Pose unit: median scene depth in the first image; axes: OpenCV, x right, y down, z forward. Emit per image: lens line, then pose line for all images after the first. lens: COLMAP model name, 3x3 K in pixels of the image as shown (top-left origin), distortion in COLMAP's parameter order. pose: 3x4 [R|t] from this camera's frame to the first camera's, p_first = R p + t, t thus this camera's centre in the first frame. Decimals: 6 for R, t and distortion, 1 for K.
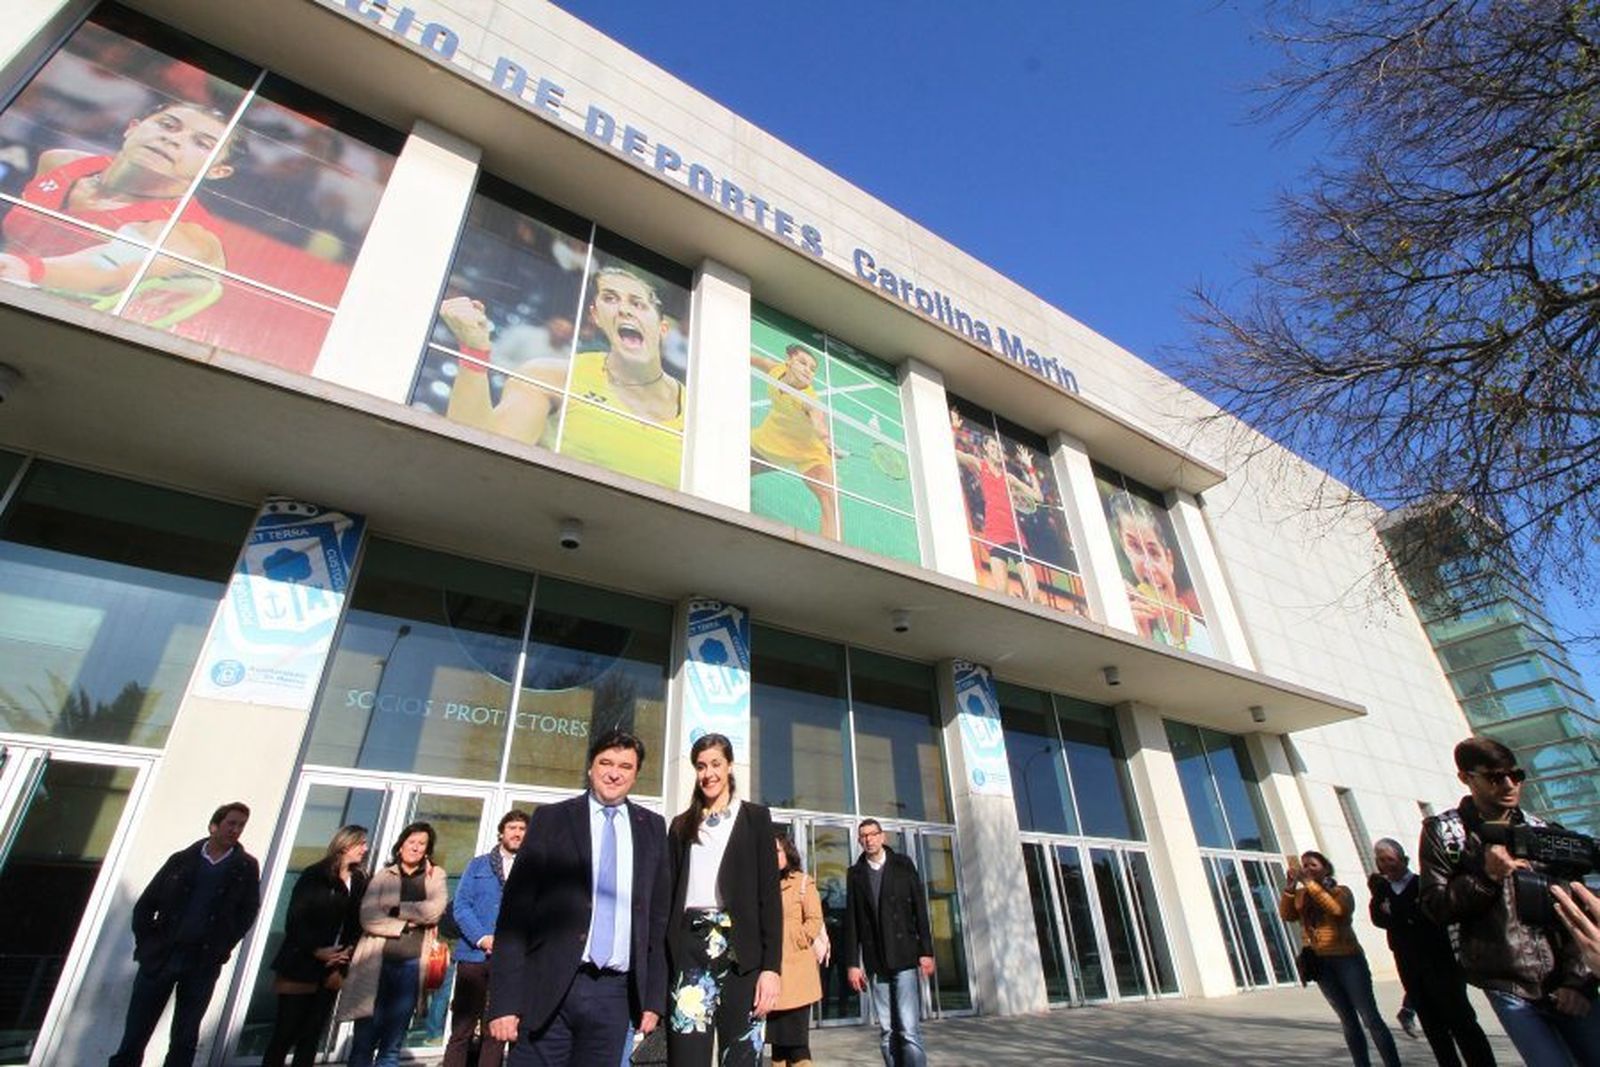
lens RADIAL K [[736.3, 0, 784.0], [0, 736.3, 533.4], [0, 0, 1]] dist [-0.000989, -0.011335]
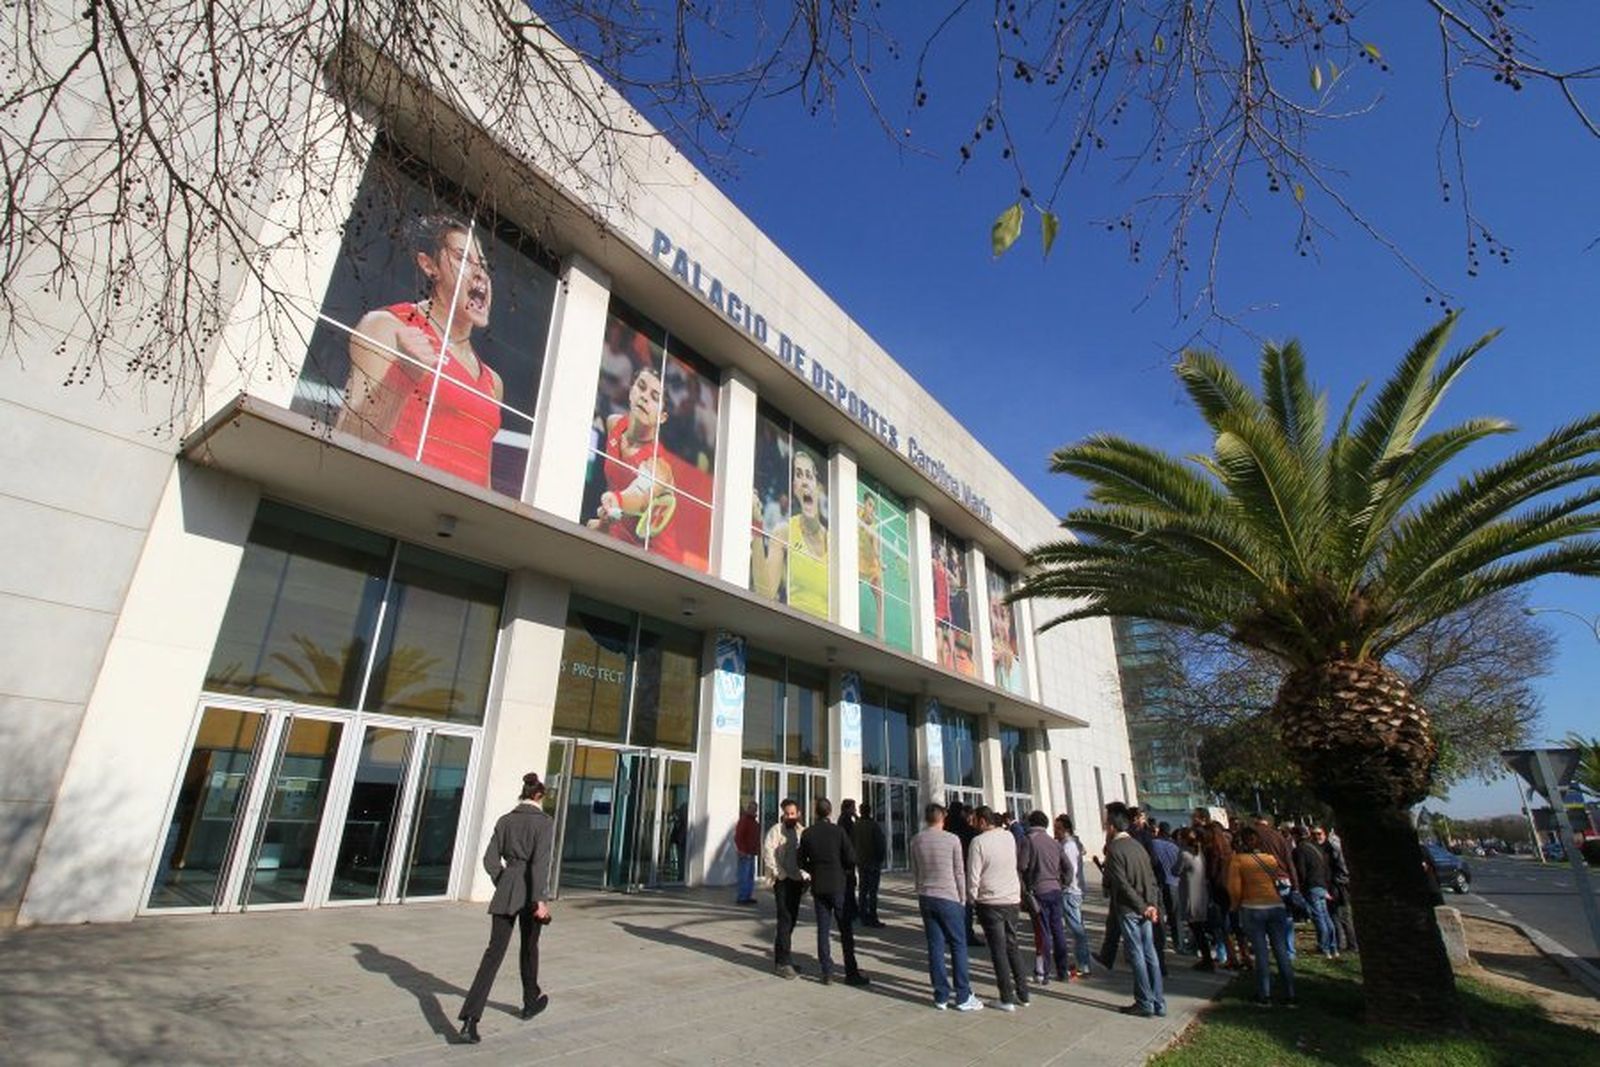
lens RADIAL K [[735.0, 0, 791.4], [0, 735.0, 530.5], [0, 0, 1]] dist [0.003231, -0.015008]
pose [[0.936632, 0.164476, 0.309304, -0.722832], [-0.204431, 0.973623, 0.101321, -0.347111], [-0.284481, -0.158131, 0.945550, -0.583203]]
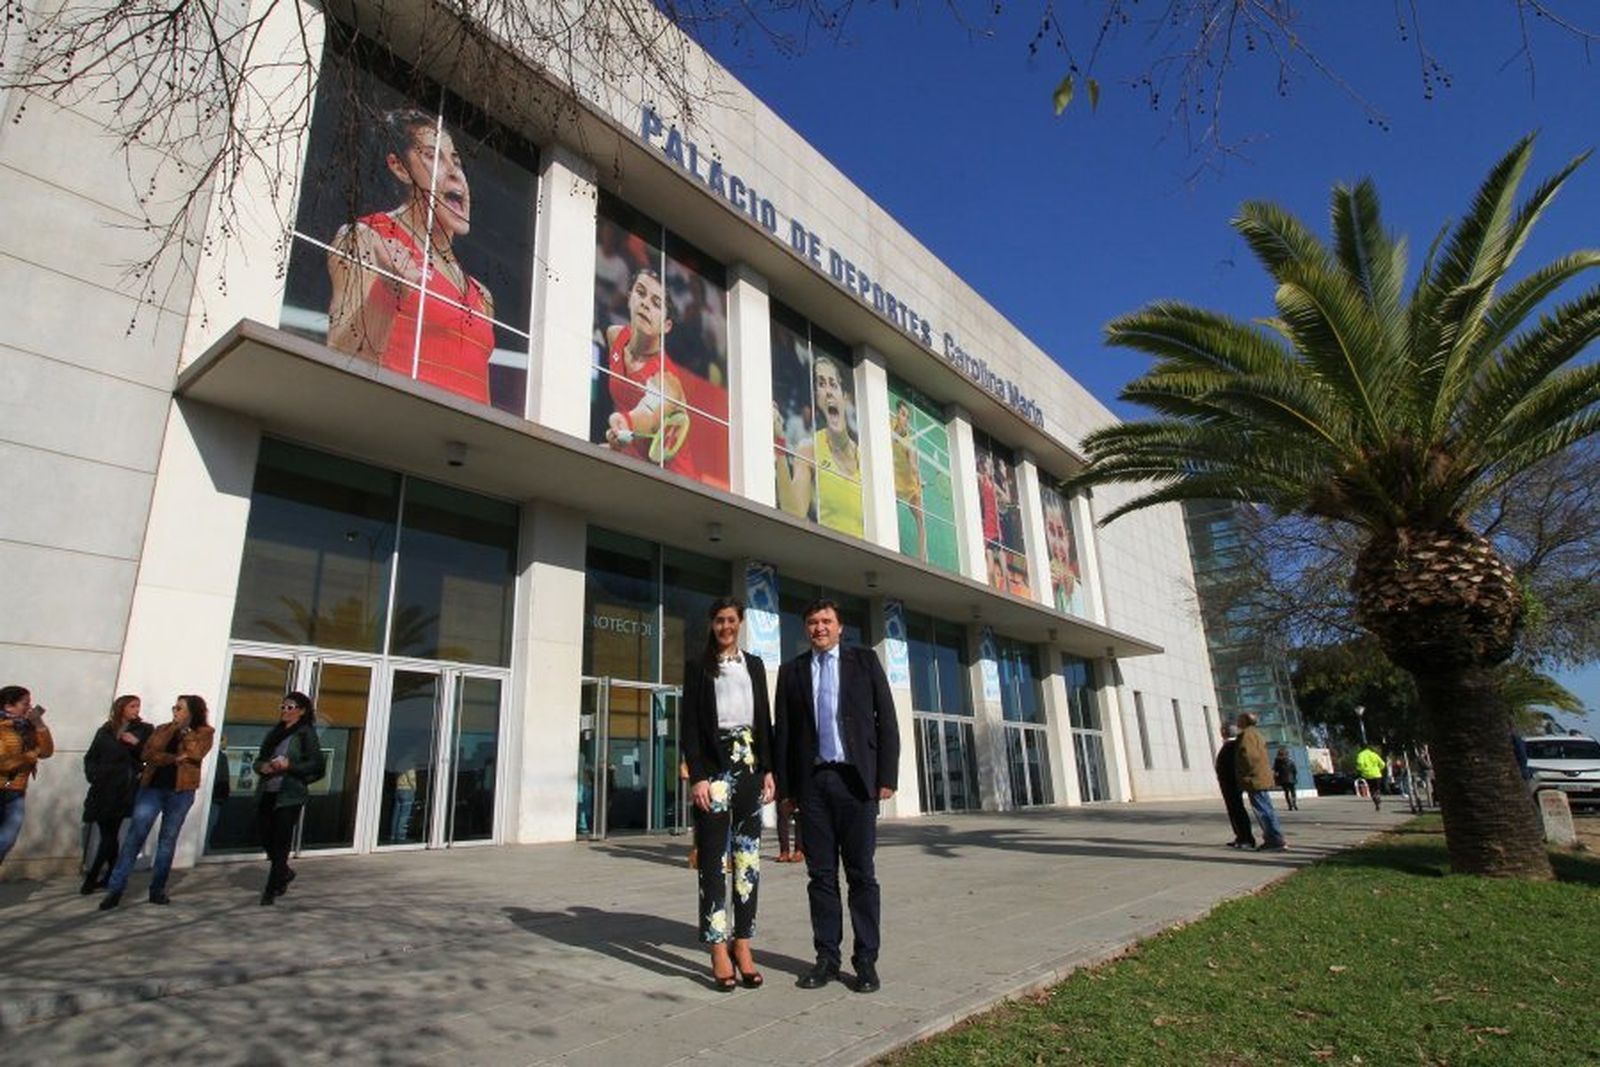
lens RADIAL K [[863.2, 0, 792.5], [0, 863.2, 532.0], [0, 0, 1]] dist [0.004370, -0.010135]
pose [[0.950119, 0.078573, 0.301829, -0.762557], [-0.138663, 0.973260, 0.183133, -0.324535], [-0.279369, -0.215851, 0.935607, -0.649007]]
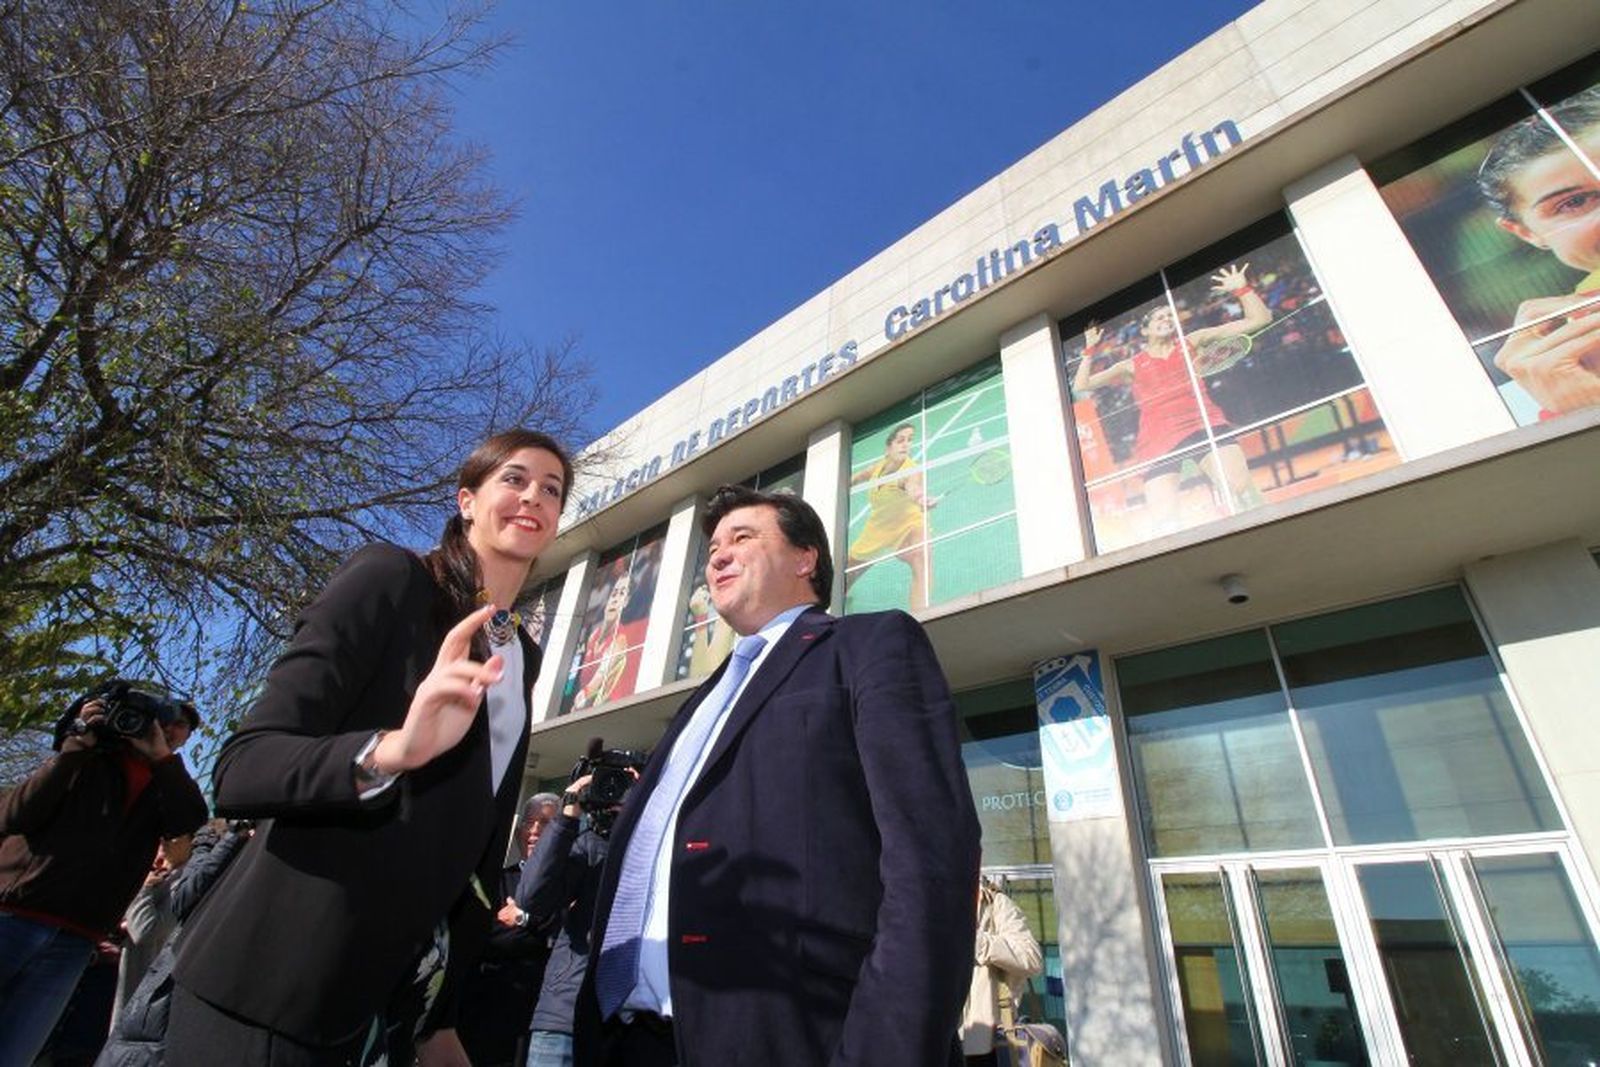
lens RADIAL K [[753.8, 0, 804.0], [0, 753.8, 522.1], [0, 0, 1]] dist [-0.000557, -0.000019]
pose [[0.258181, -0.488132, -0.833708, 0.967269], [0.414451, 0.835485, -0.360826, 0.236629], [0.872682, -0.252373, 0.418013, 0.432435]]
